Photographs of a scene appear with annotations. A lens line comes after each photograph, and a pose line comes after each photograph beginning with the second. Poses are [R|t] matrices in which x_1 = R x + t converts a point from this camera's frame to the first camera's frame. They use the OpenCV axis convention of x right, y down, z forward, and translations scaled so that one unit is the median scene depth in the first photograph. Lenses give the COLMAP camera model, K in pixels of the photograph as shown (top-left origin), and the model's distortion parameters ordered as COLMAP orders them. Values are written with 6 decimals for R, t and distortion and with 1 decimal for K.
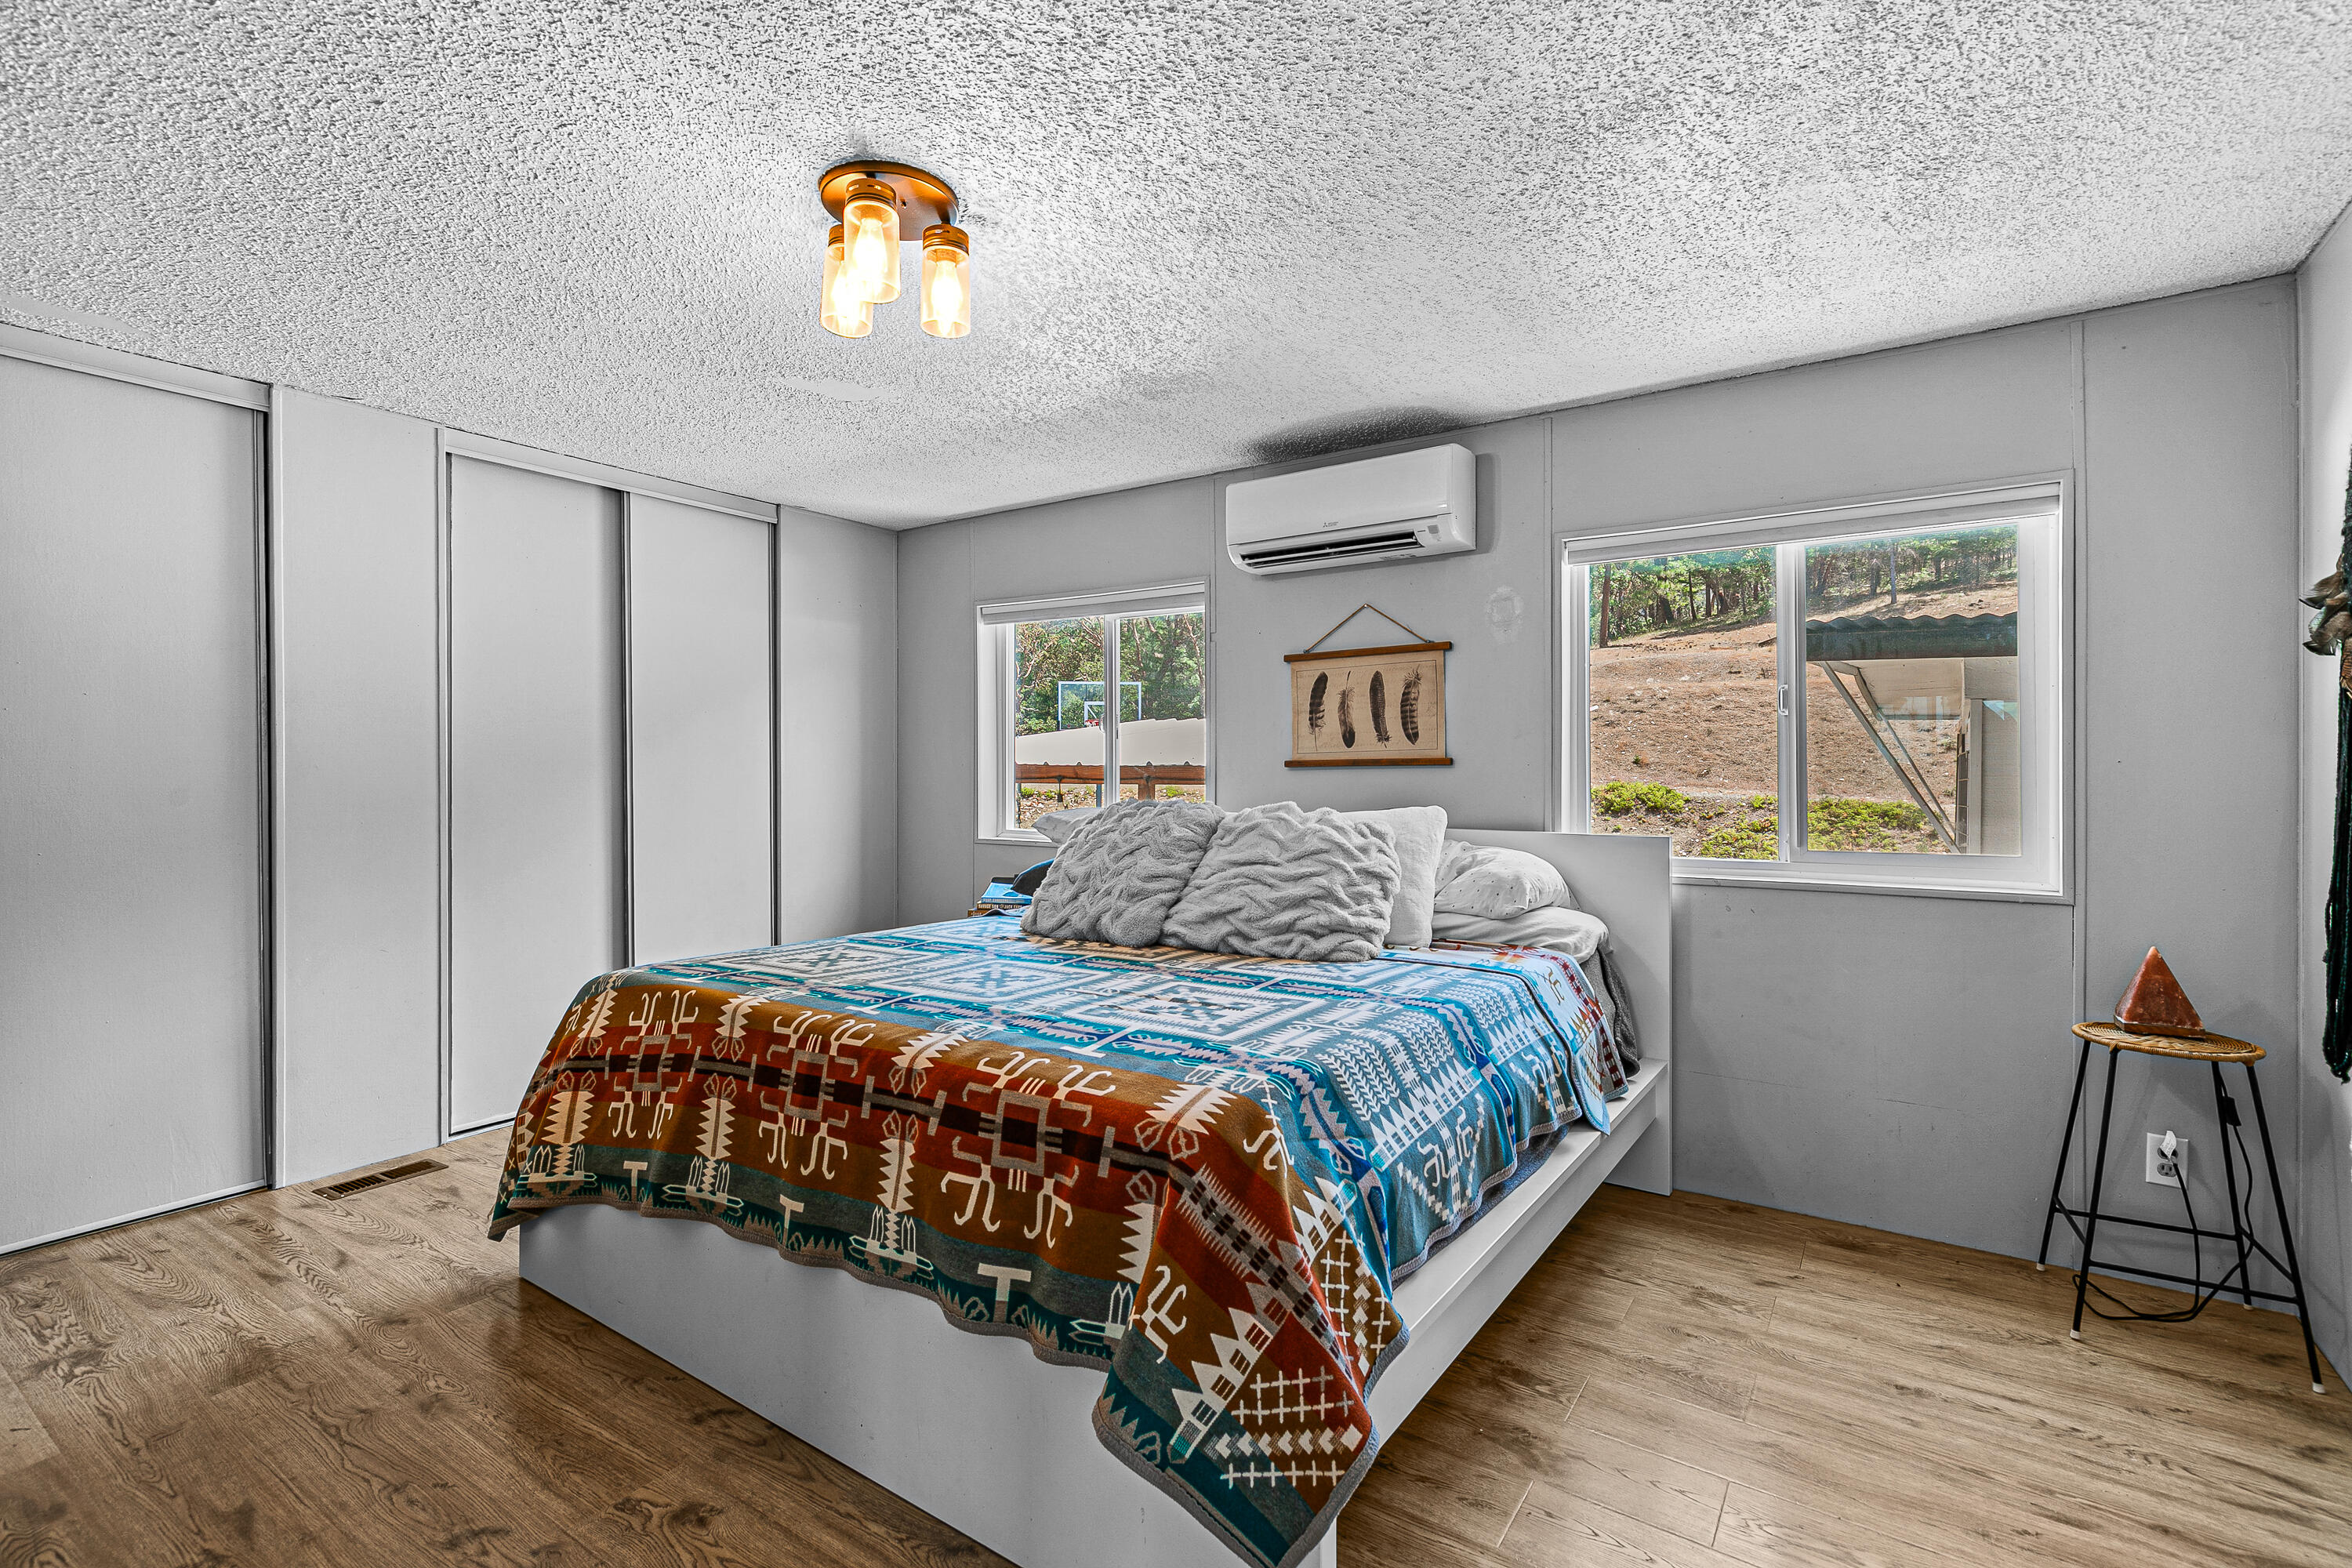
lens RADIAL K [[1073.7, 0, 1146.9], [0, 1073.7, 779.7], [0, 0, 1]] dist [0.024332, 0.000198]
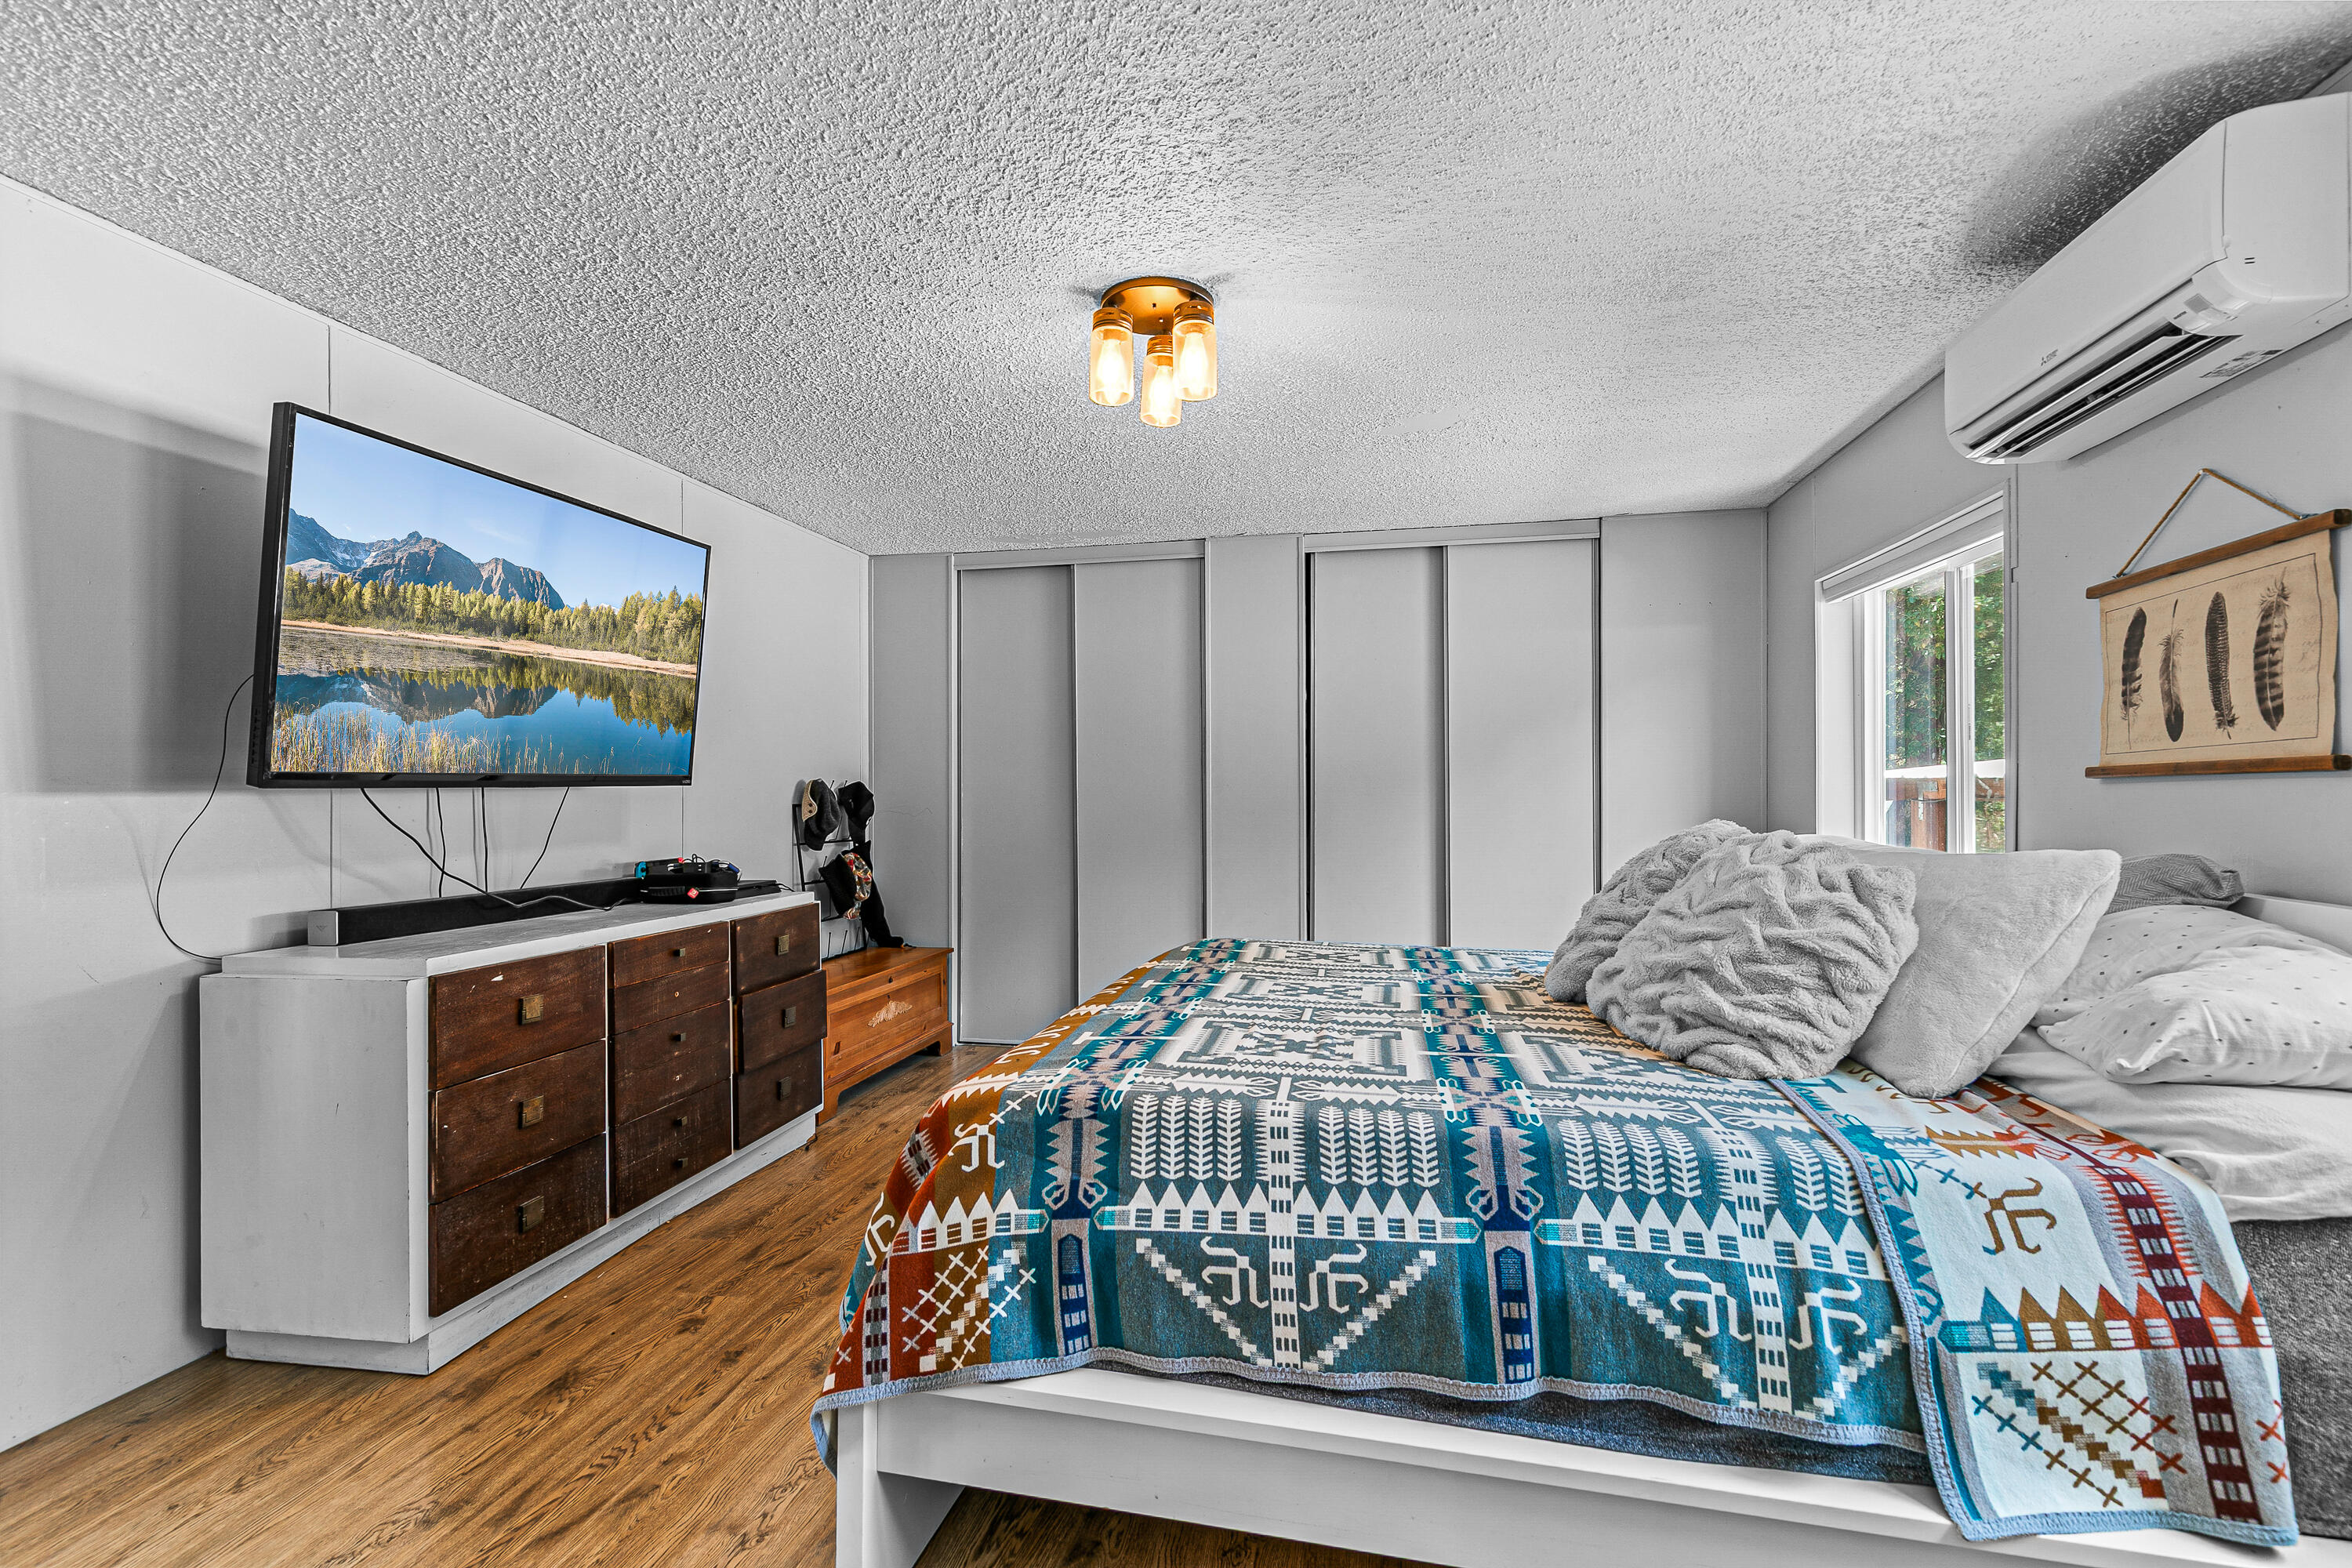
lens RADIAL K [[1065.8, 0, 1186.1], [0, 1065.8, 786.4], [0, 0, 1]] dist [0.003611, 0.000375]
pose [[0.386094, -0.004081, -0.922451, 0.636901], [-0.006364, 0.999955, -0.007087, 0.000122], [0.922438, 0.008607, 0.386050, 0.429036]]
